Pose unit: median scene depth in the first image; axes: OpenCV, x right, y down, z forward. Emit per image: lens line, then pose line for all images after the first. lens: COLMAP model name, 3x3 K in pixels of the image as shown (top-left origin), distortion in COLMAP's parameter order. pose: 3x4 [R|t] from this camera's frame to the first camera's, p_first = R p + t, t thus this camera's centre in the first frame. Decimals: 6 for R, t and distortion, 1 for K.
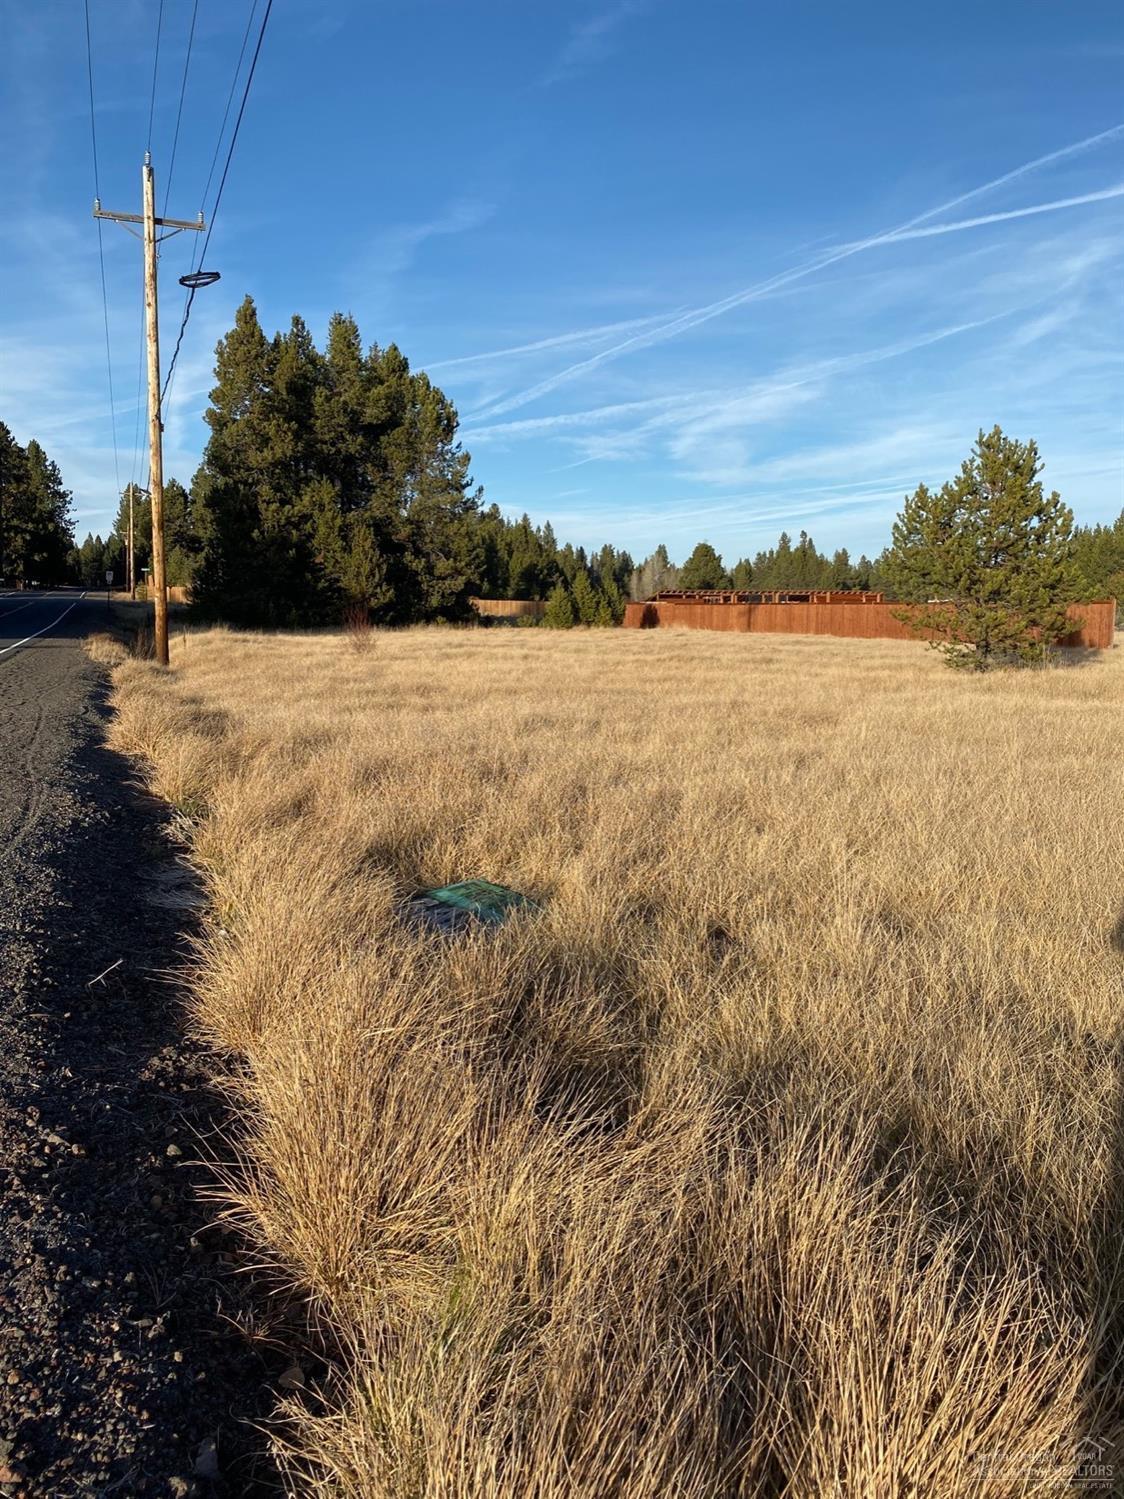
lens RADIAL K [[1125.5, 0, 560.3], [0, 1125.5, 747.4], [0, 0, 1]] dist [-0.030046, 0.005800]
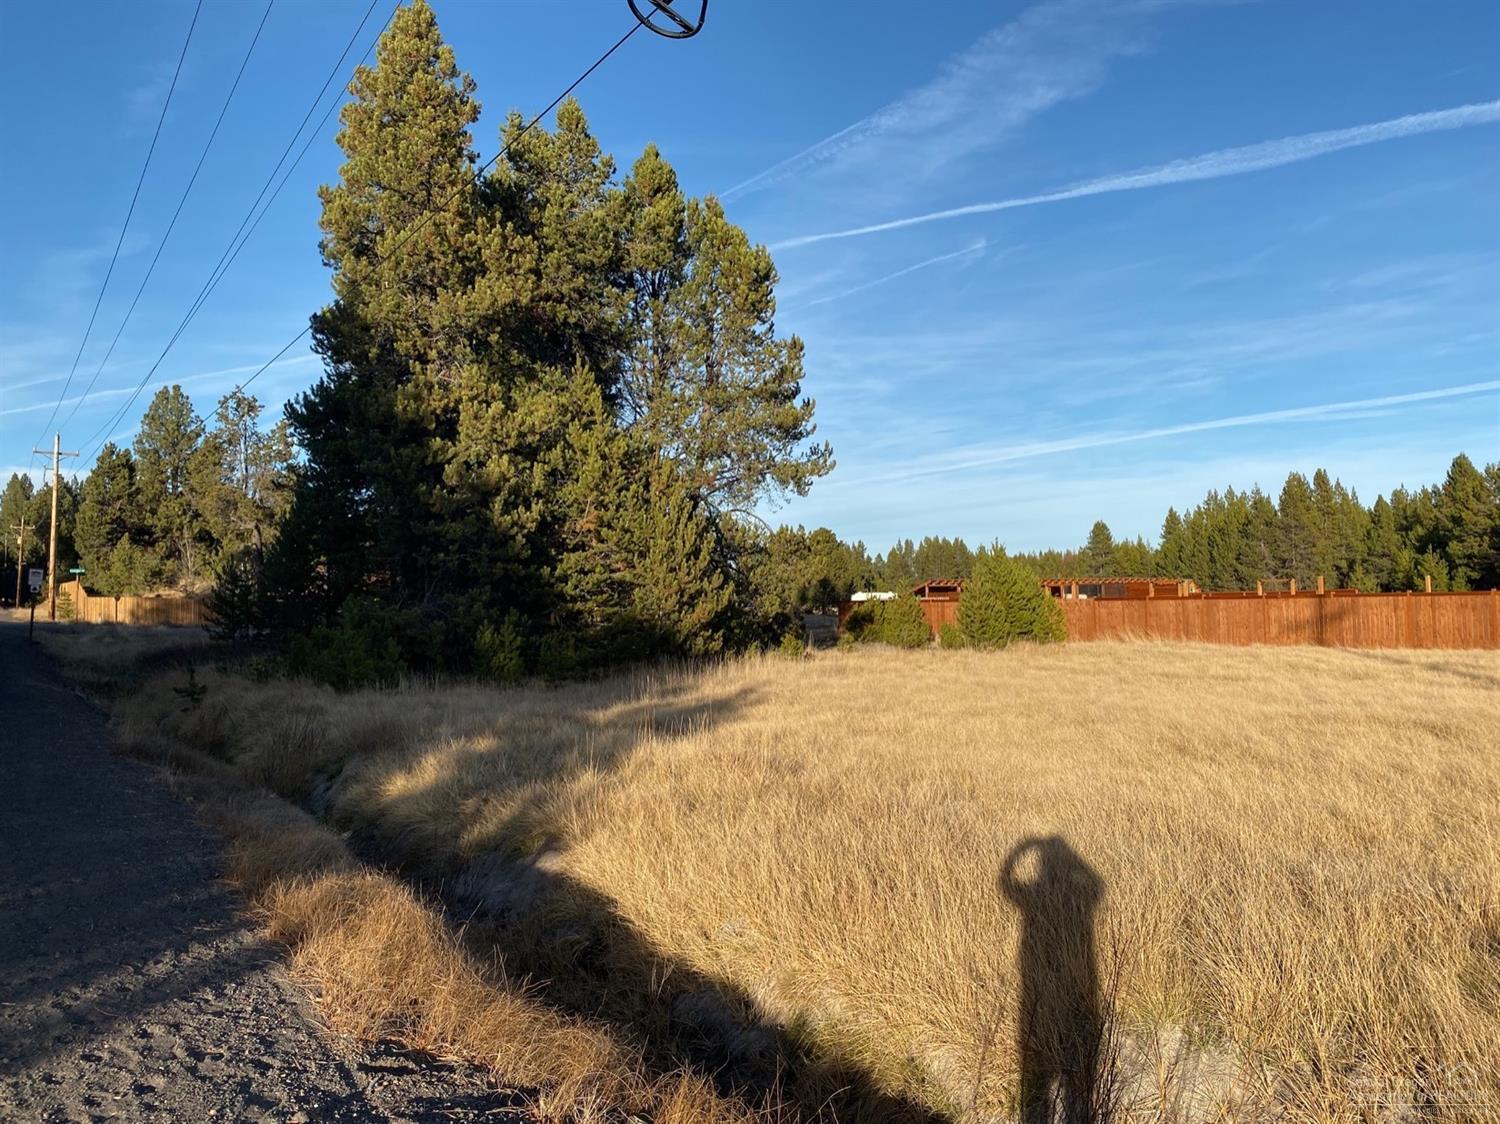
lens RADIAL K [[1126.2, 0, 751.5], [0, 1126.2, 567.5], [0, 0, 1]] dist [-0.030046, 0.005800]
pose [[0.972541, -0.023573, 0.231533, -0.233985], [0.059634, 0.986884, -0.150012, -0.069804], [-0.224960, 0.159700, 0.961191, 0.494822]]
